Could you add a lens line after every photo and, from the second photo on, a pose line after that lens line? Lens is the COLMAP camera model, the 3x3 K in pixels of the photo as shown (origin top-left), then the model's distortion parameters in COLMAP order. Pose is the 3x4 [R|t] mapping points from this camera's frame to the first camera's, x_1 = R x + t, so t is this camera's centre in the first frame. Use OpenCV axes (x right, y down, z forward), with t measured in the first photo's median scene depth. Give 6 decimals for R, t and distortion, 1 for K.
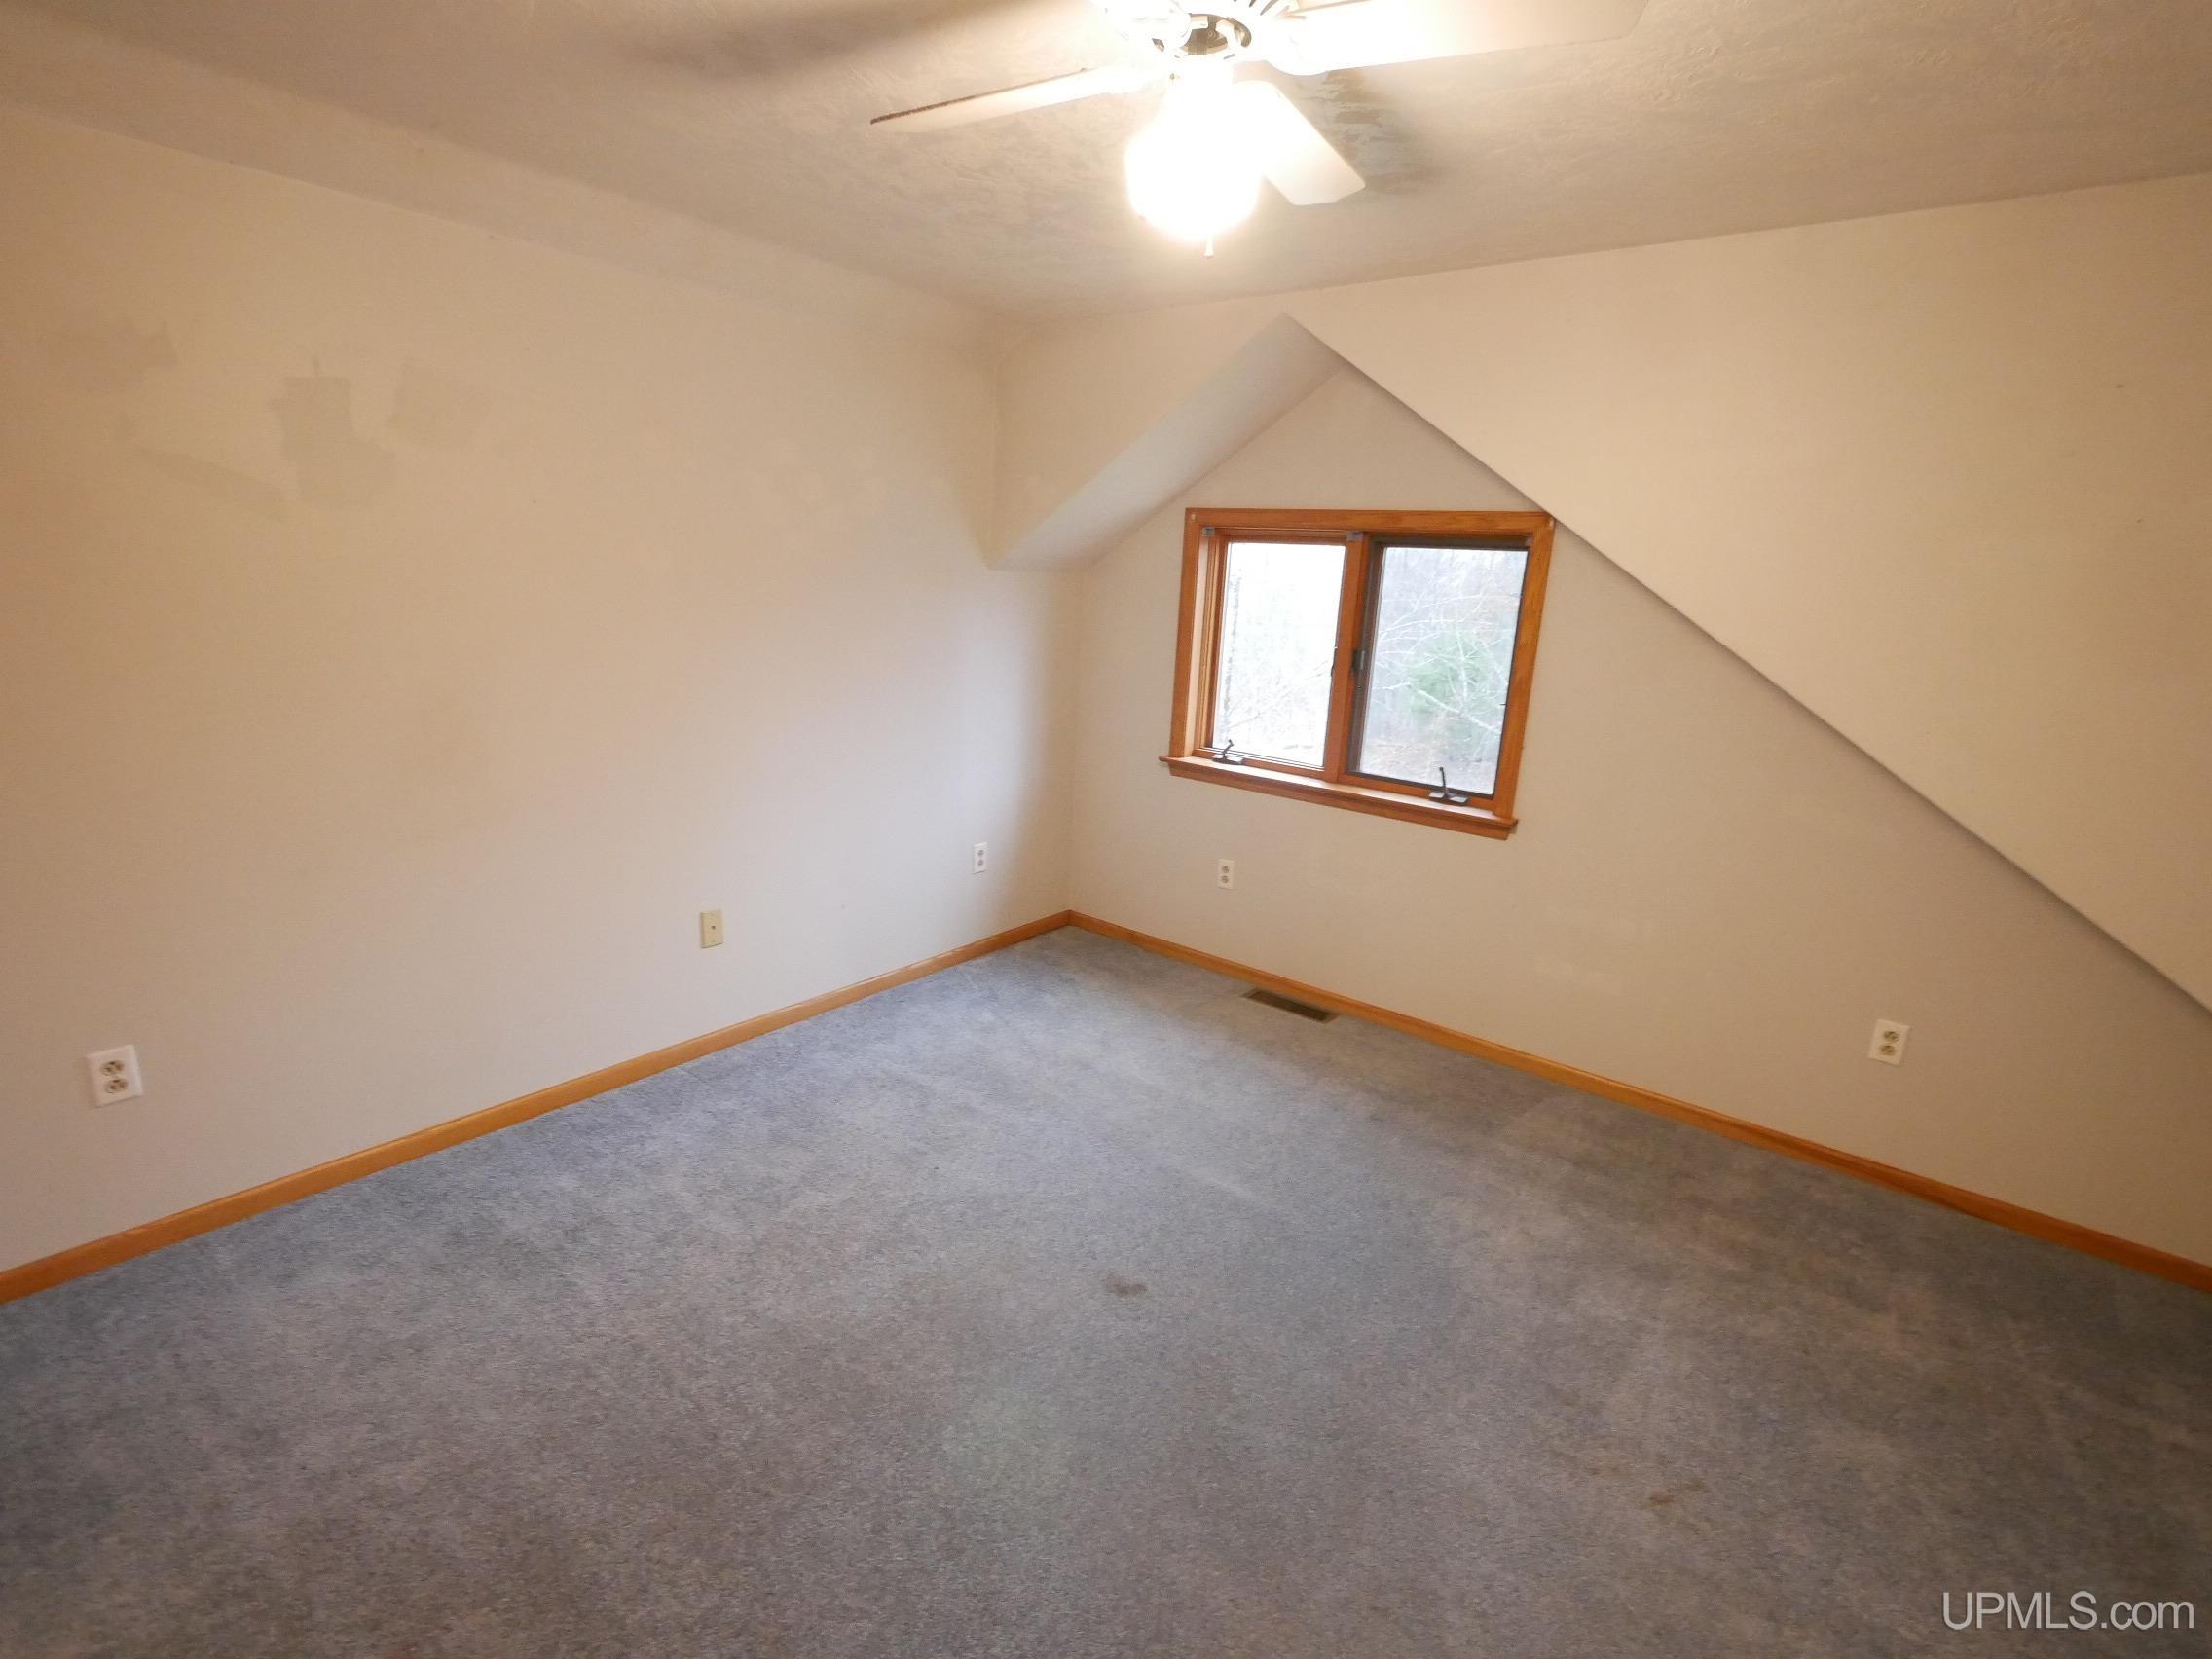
lens RADIAL K [[1031.1, 0, 1108.4], [0, 1031.1, 818.8], [0, 0, 1]] dist [-0.001678, 0.000299]
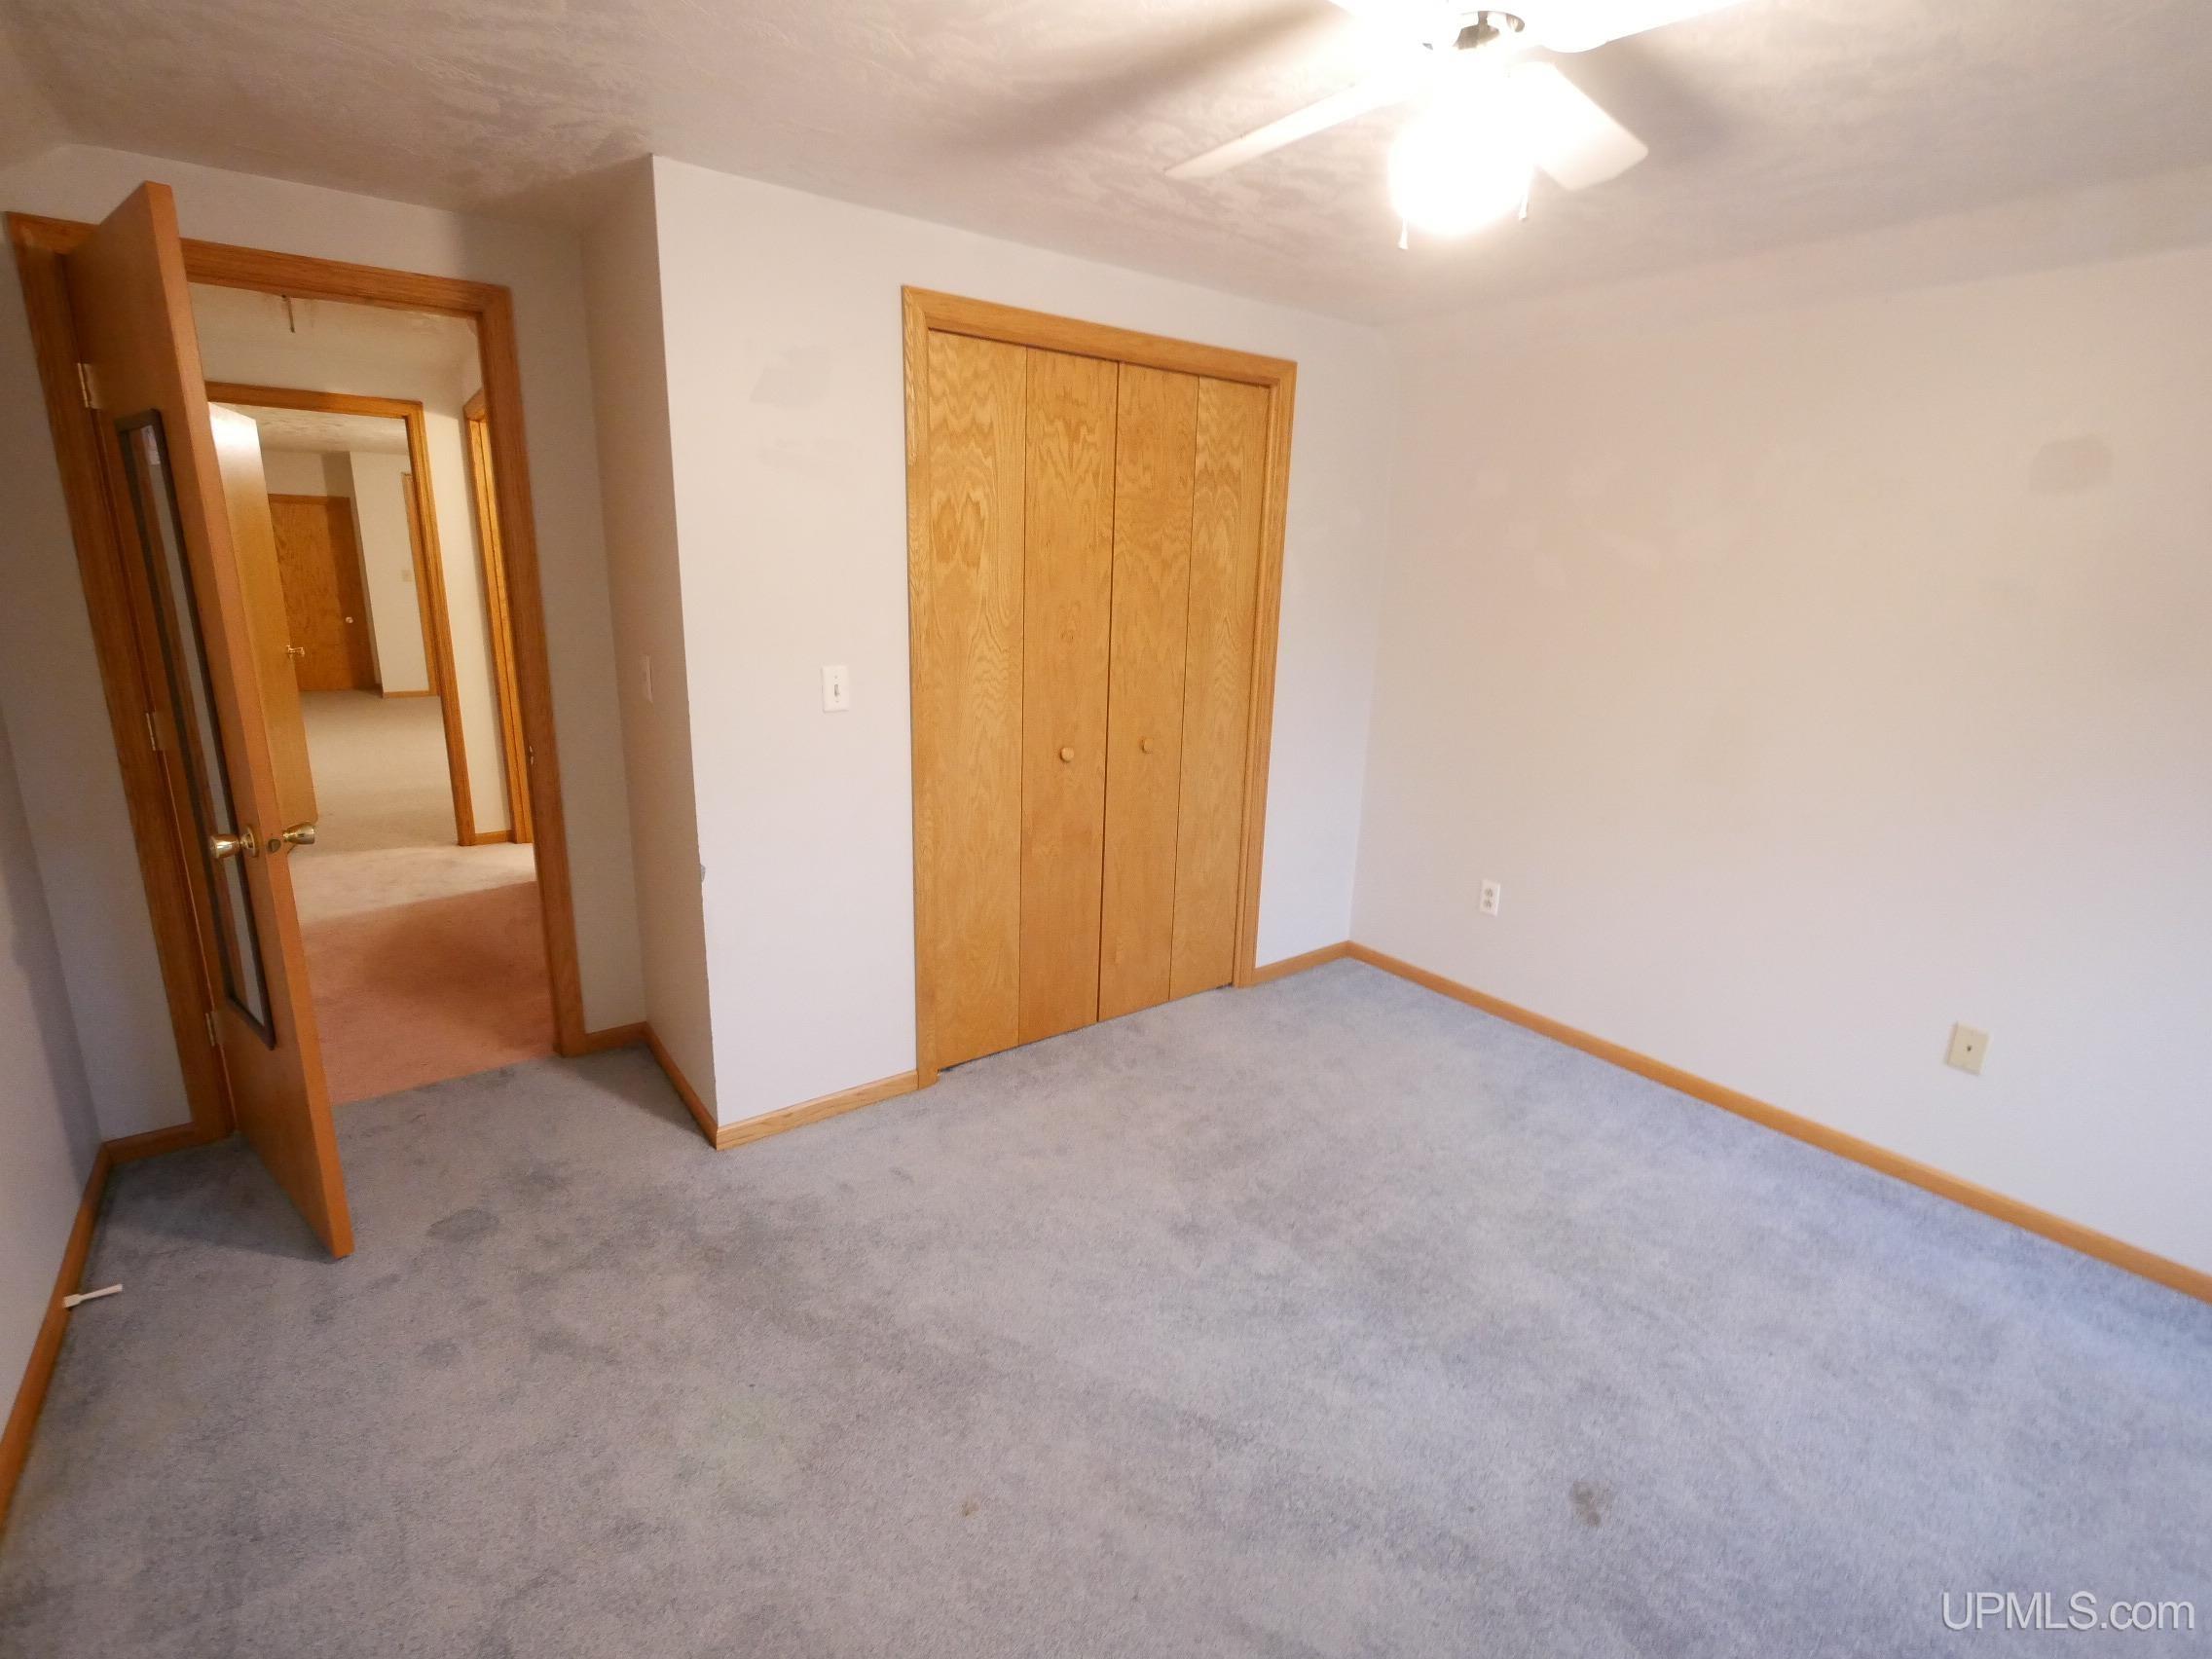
lens RADIAL K [[1031.1, 0, 1108.4], [0, 1031.1, 818.8], [0, 0, 1]] dist [-0.001678, 0.000299]
pose [[-0.257633, 0.175346, -0.950199, 0.738854], [-0.265144, 0.932818, 0.244028, -0.114066], [0.929152, 0.314809, -0.193833, 0.646242]]
